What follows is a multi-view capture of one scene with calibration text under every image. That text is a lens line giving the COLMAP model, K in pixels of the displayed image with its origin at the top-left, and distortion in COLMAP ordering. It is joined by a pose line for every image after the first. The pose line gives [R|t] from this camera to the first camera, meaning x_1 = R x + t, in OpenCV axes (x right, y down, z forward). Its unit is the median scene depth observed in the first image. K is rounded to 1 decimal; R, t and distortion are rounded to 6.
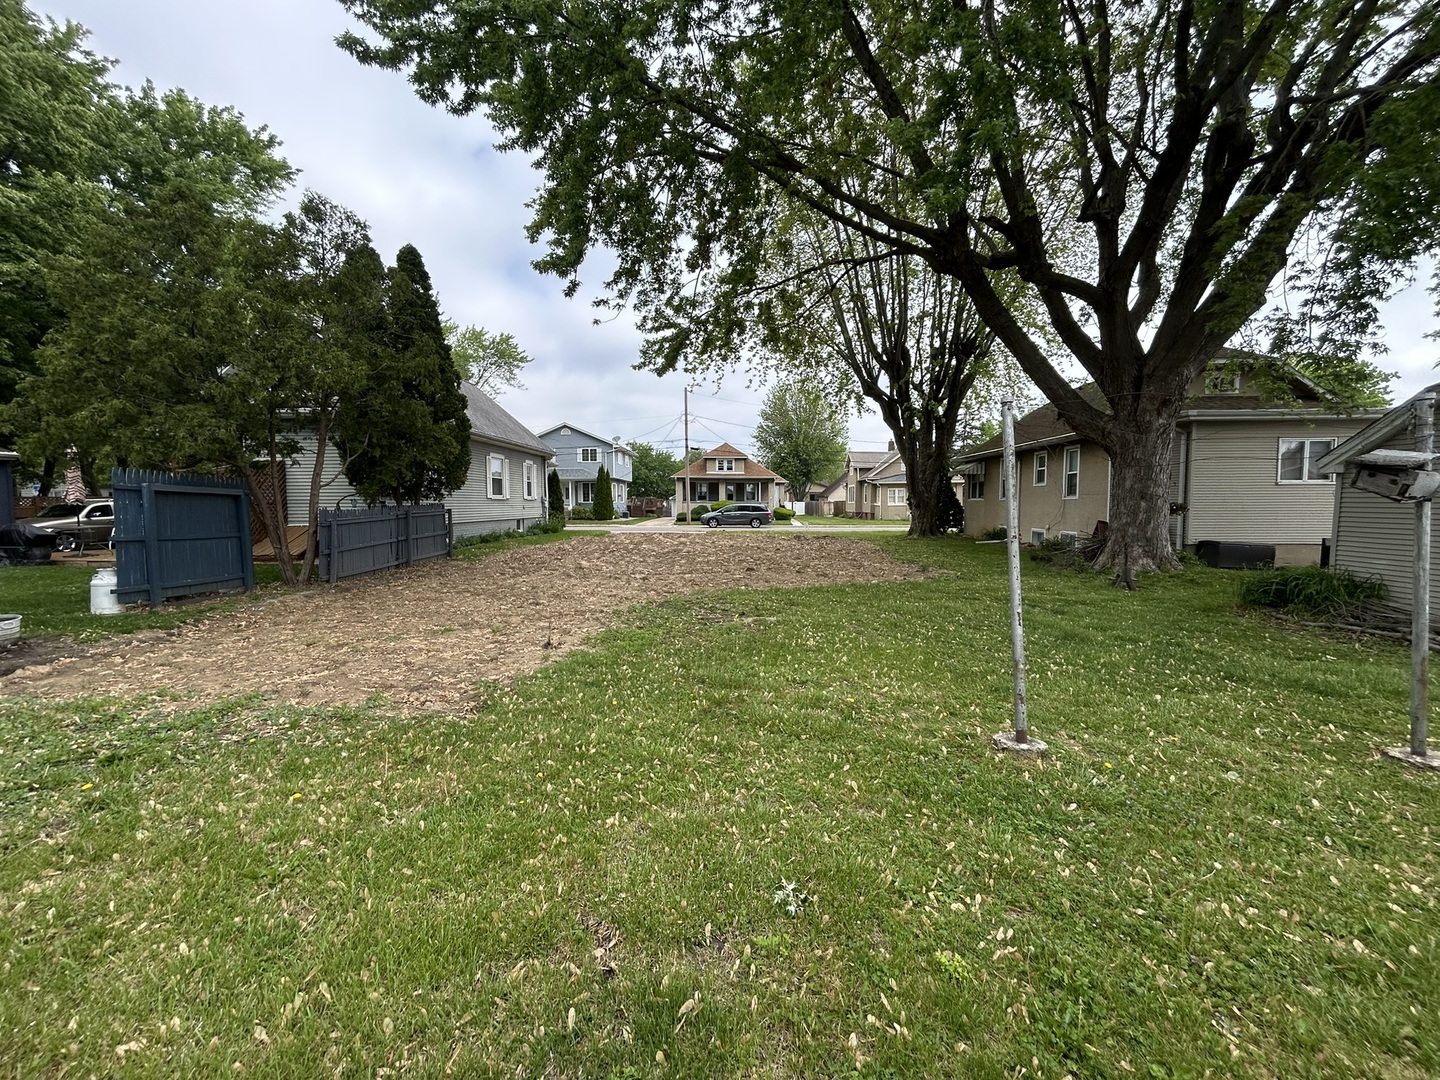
lens RADIAL K [[581.6, 0, 718.7], [0, 581.6, 550.4], [0, 0, 1]] dist [0.007965, -0.001676]
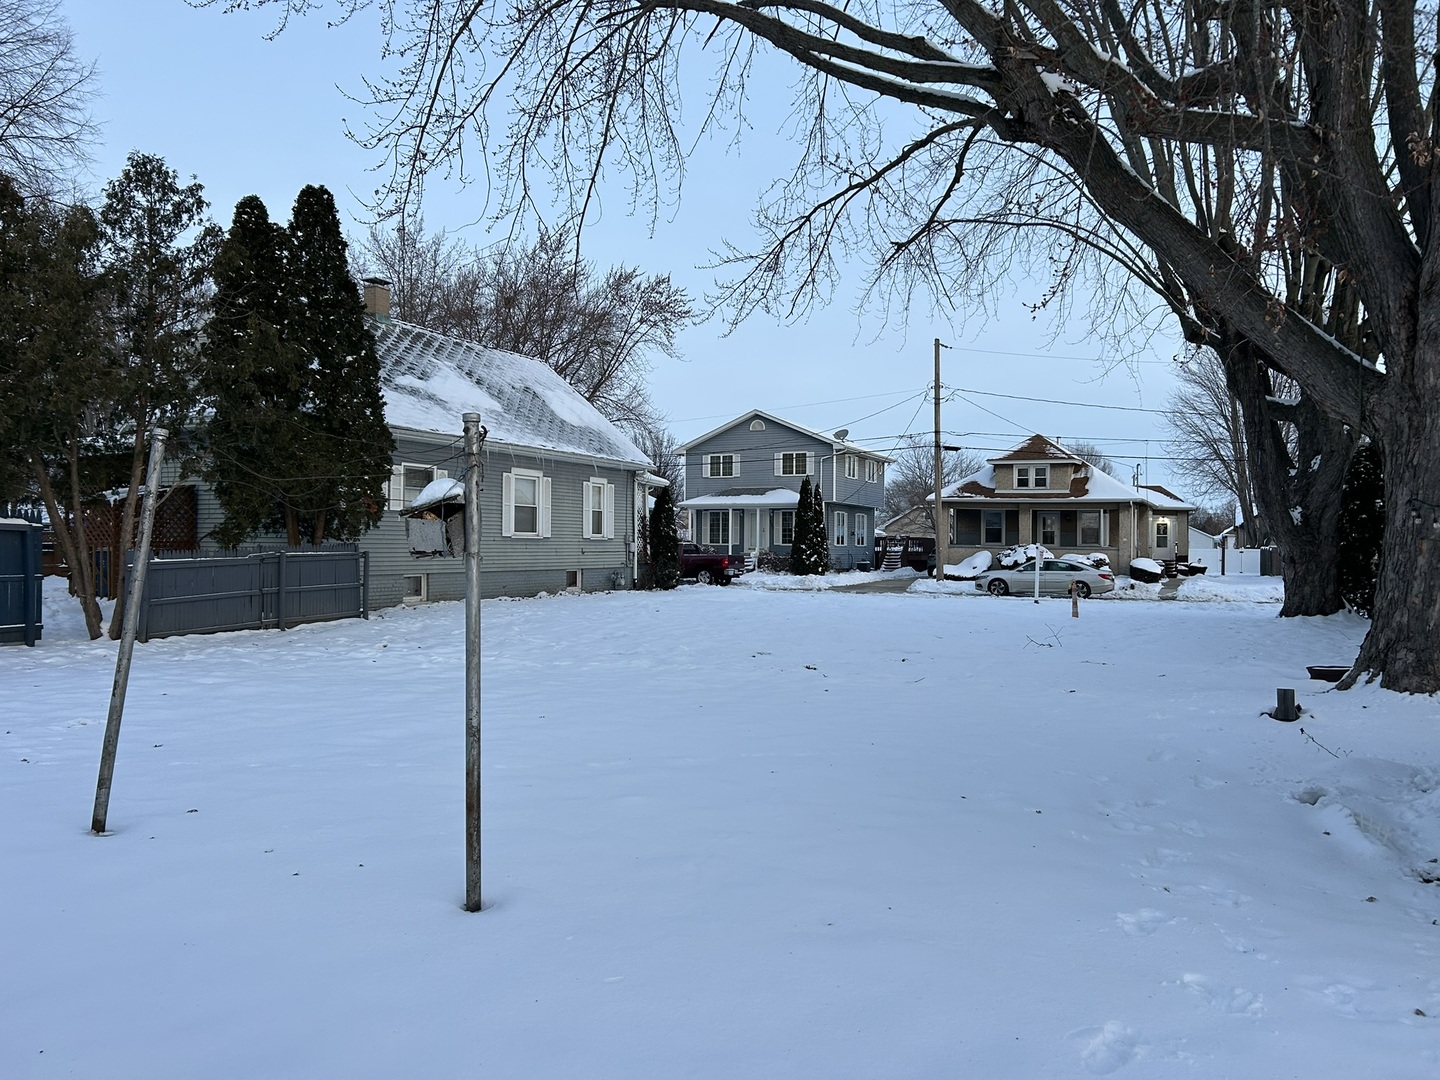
lens RADIAL K [[1084.9, 0, 717.9], [0, 1084.9, 542.5], [0, 0, 1]] dist [0.058631, -0.065321]
pose [[0.918931, 0.009271, -0.394310, 0.307662], [-0.042670, 0.996193, -0.076019, -0.000883], [0.392104, 0.086682, 0.915828, -0.023311]]
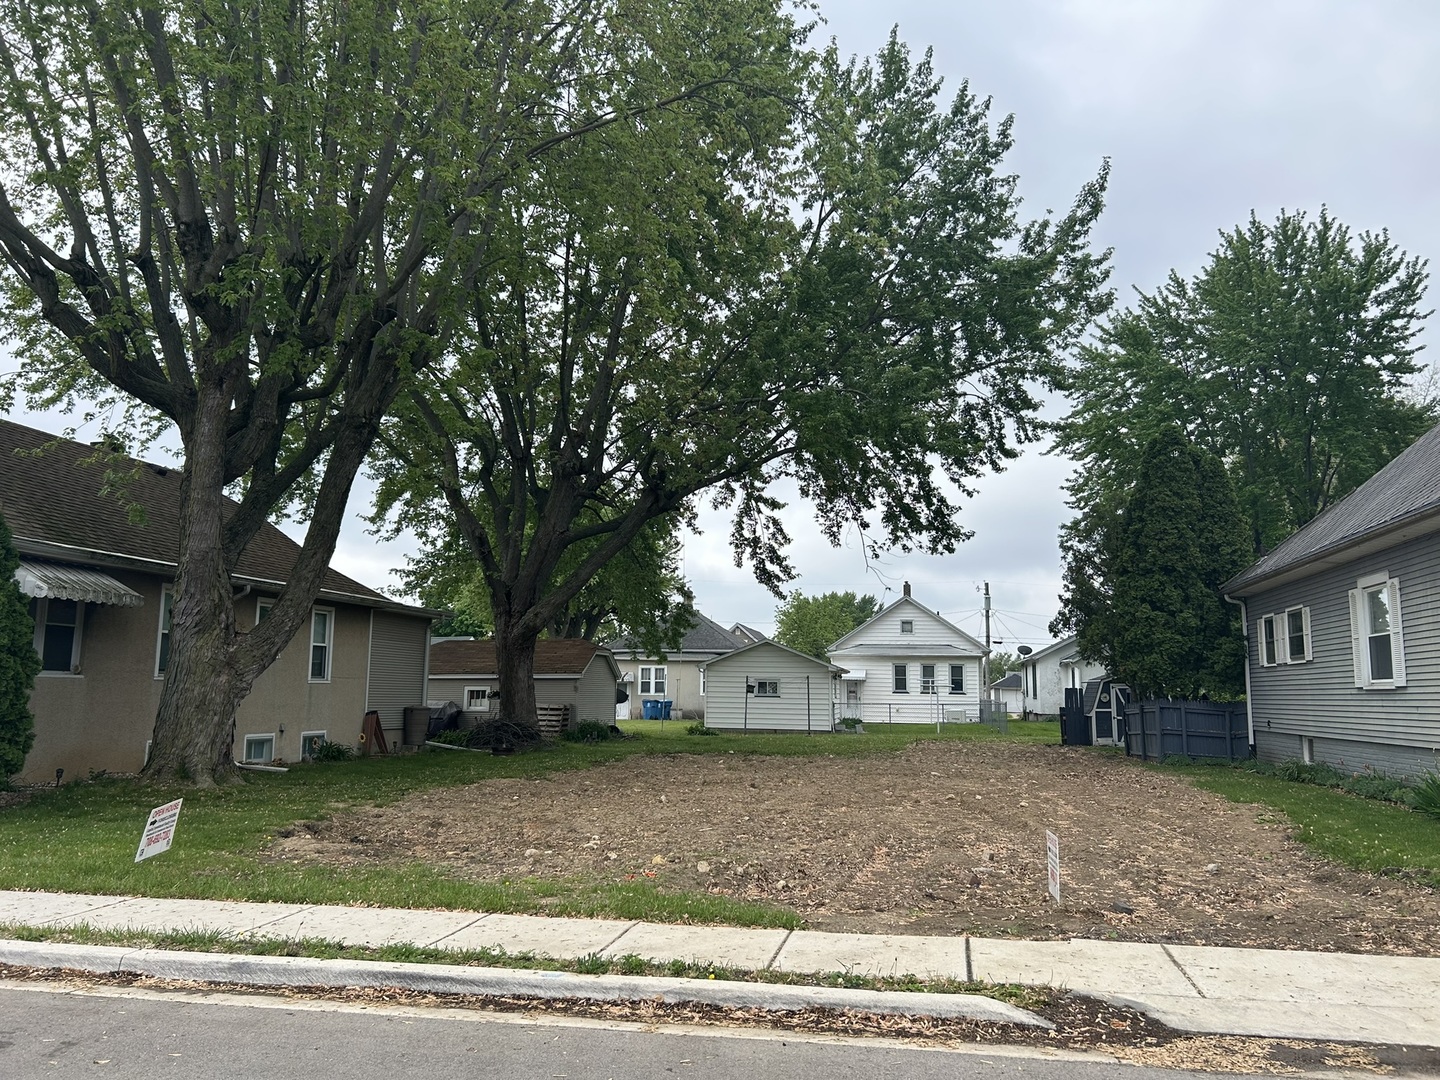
lens RADIAL K [[1084.9, 0, 716.8], [0, 1084.9, 533.0], [0, 0, 1]] dist [0.058631, -0.065321]
pose [[-0.986034, 0.013342, 0.166011, -0.067526], [0.002016, 0.997670, -0.068202, -0.149766], [-0.166534, -0.066914, -0.983763, 1.885587]]
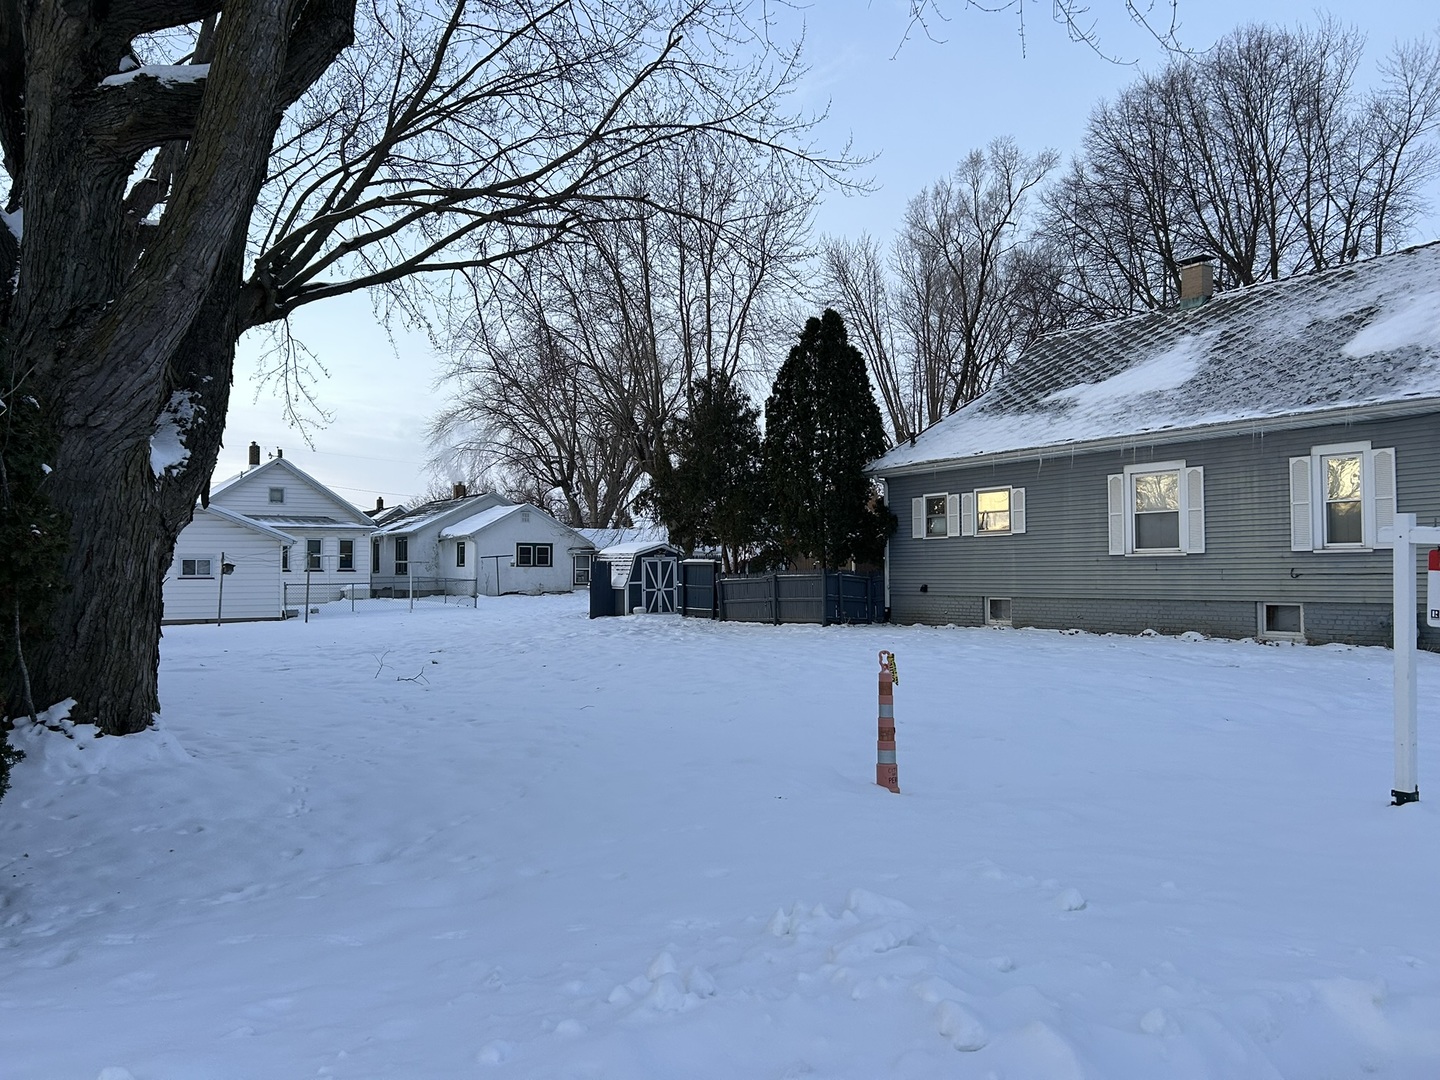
lens RADIAL K [[1084.9, 0, 713.8], [0, 1084.9, 524.7], [0, 0, 1]] dist [0.058631, -0.065321]
pose [[-0.816474, -0.020477, -0.577019, 0.457407], [-0.039218, 0.999030, 0.020040, -0.123400], [0.576048, 0.038992, -0.816485, 1.595532]]
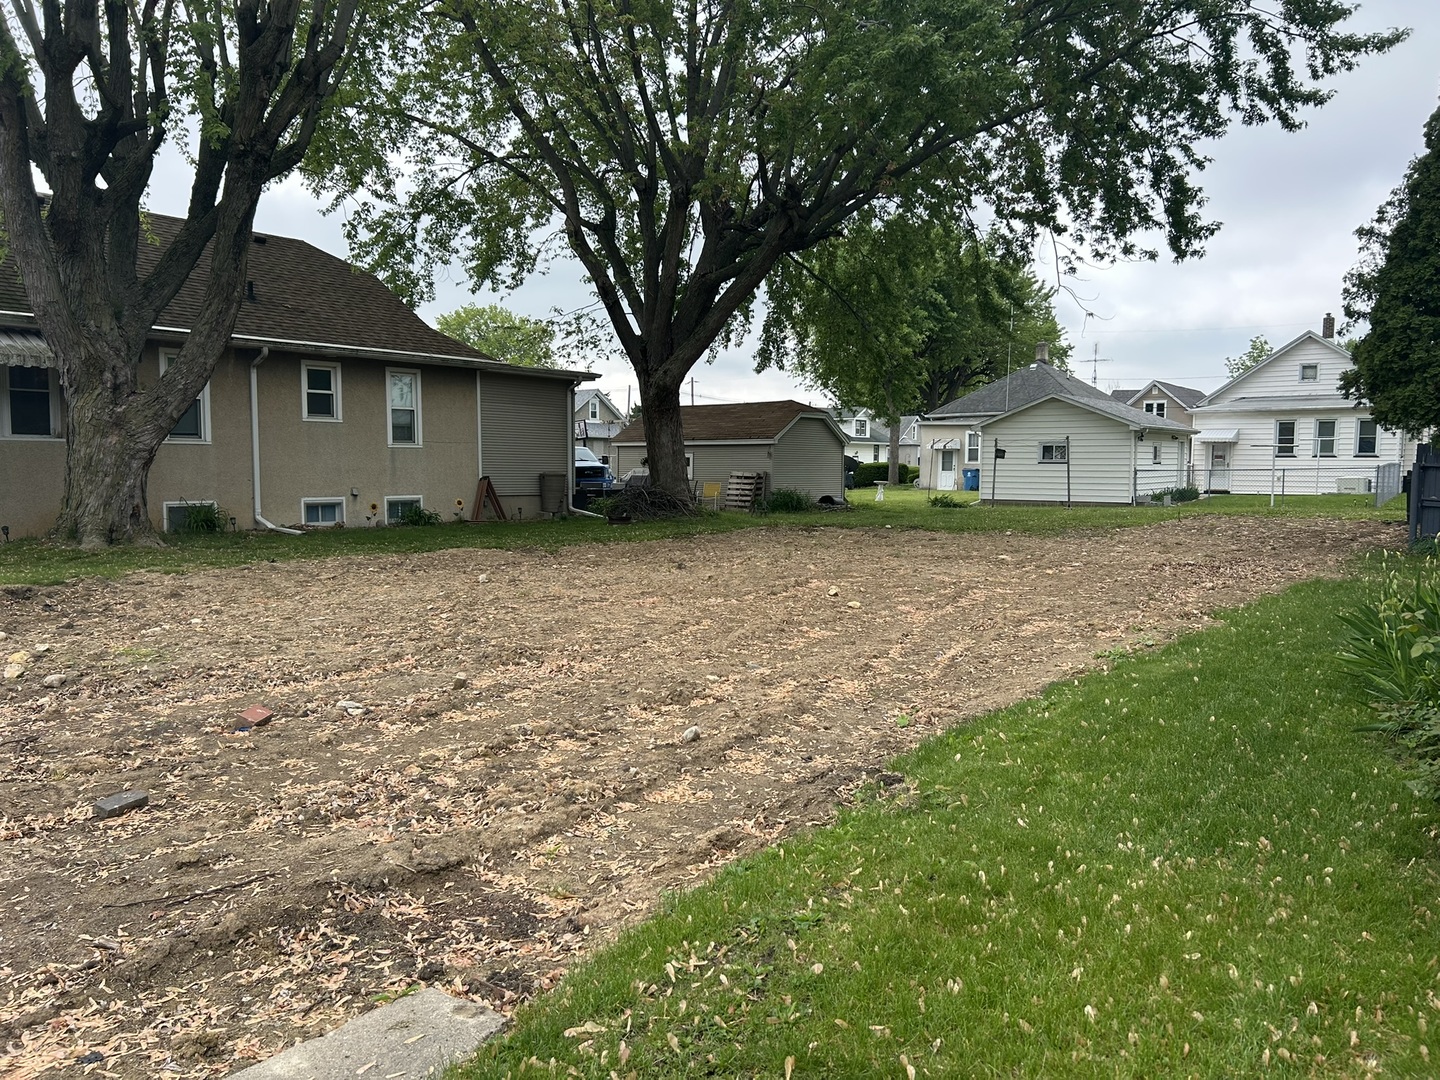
lens RADIAL K [[1084.9, 0, 717.9], [0, 1084.9, 546.8], [0, 0, 1]] dist [0.058631, -0.065321]
pose [[-0.814101, -0.048026, 0.578734, -0.369012], [0.042039, 0.989086, 0.141215, -0.117338], [-0.579199, 0.139292, -0.803197, 1.557650]]
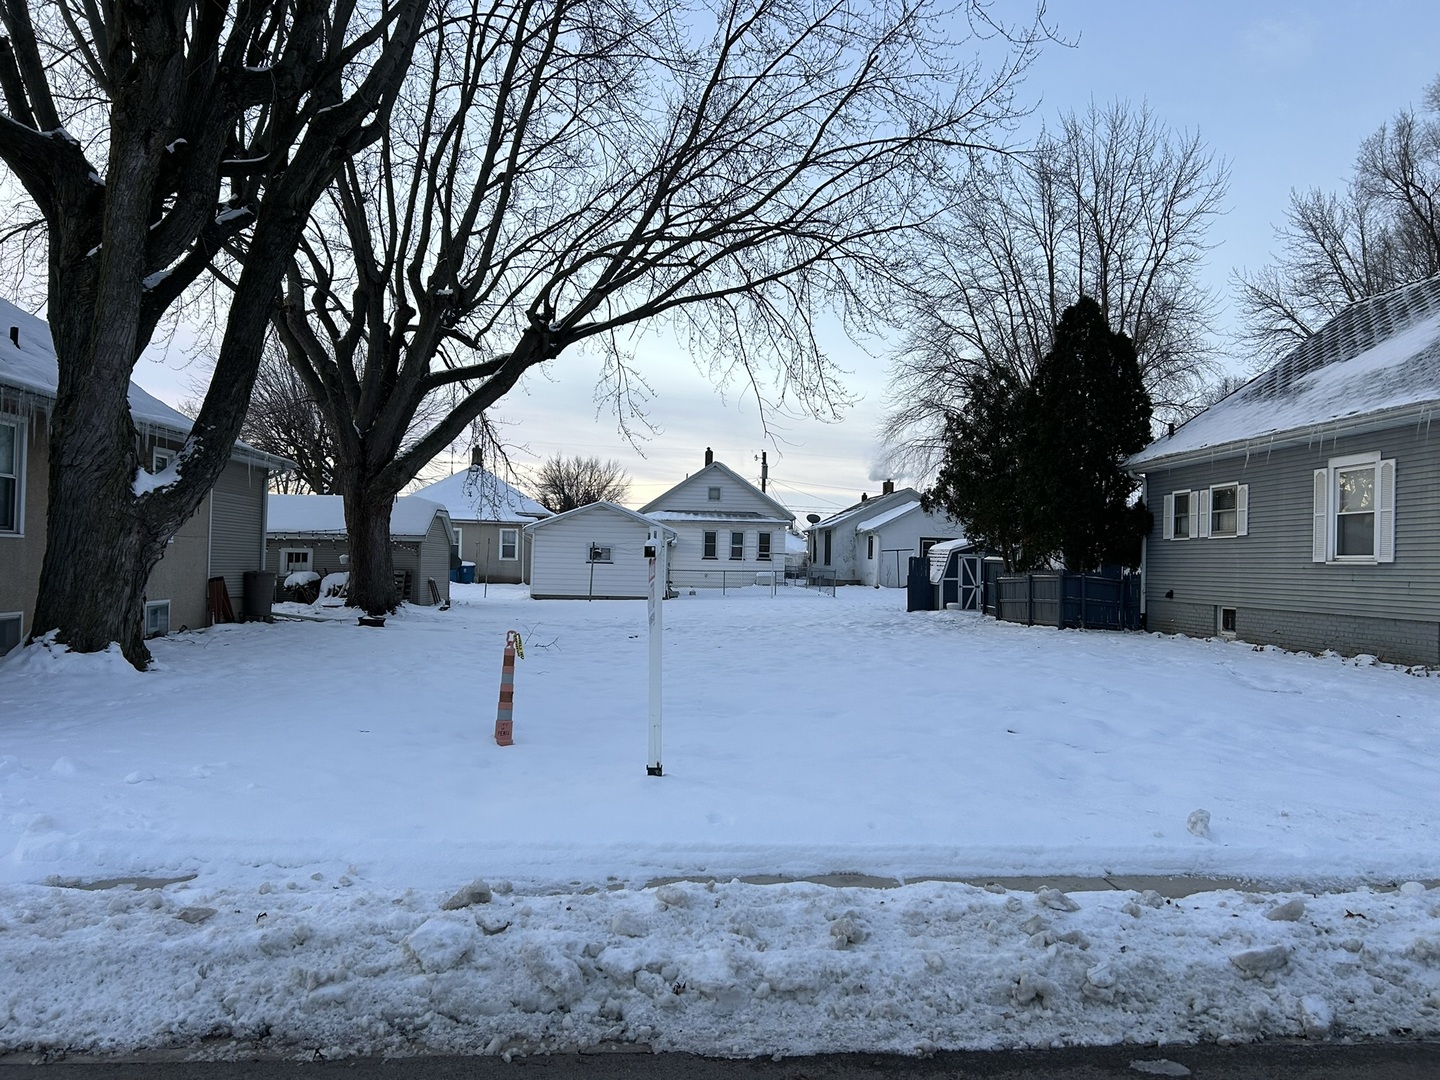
lens RADIAL K [[1084.9, 0, 723.1], [0, 1084.9, 534.2], [0, 0, 1]] dist [0.058631, -0.065321]
pose [[-0.994699, -0.024006, -0.099992, 0.143624], [-0.029450, 0.998143, 0.053328, -0.144084], [0.098526, 0.055990, -0.993558, 1.799885]]
